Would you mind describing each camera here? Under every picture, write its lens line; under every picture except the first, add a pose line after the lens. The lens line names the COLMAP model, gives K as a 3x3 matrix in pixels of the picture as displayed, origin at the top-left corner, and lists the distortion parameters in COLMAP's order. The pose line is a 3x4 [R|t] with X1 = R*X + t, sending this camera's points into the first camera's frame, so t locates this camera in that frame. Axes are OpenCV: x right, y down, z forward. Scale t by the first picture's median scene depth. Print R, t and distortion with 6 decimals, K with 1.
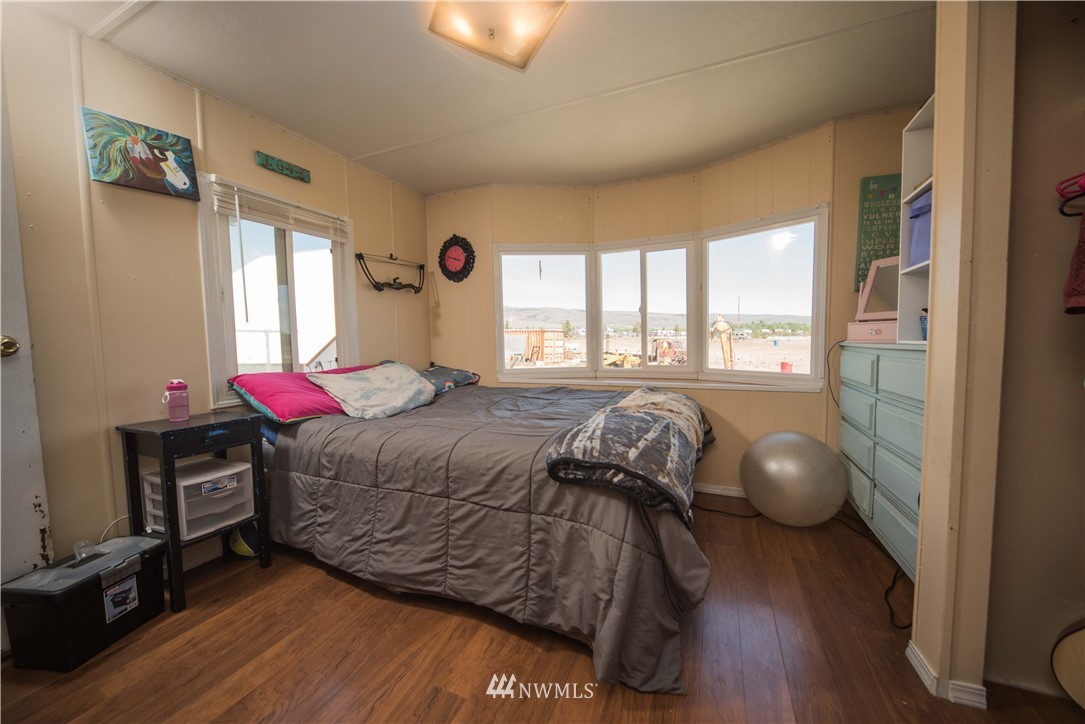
lens RADIAL K [[377.6, 0, 542.5], [0, 377.6, 362.0], [0, 0, 1]] dist [-0.000216, 0.000141]
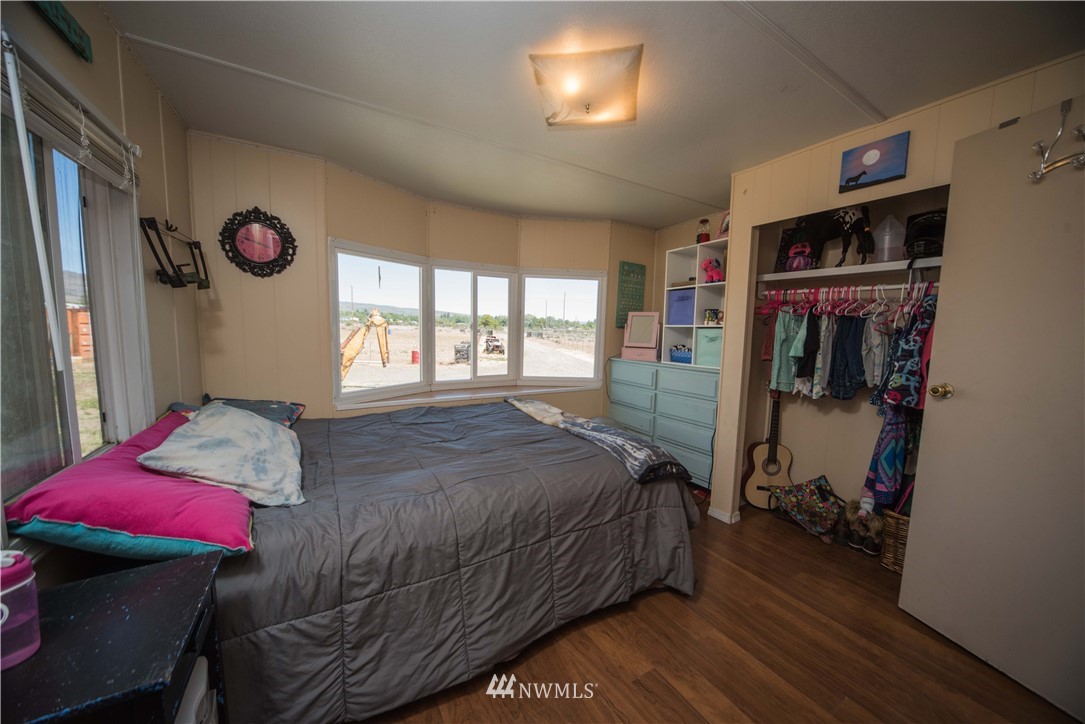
lens RADIAL K [[377.6, 0, 542.5], [0, 377.6, 362.0], [0, 0, 1]] dist [-0.000216, 0.000141]
pose [[0.599813, -0.045159, 0.798865, -0.914609], [0.022321, 0.998962, 0.039711, -0.141501], [-0.799829, -0.005987, 0.600199, 0.337631]]
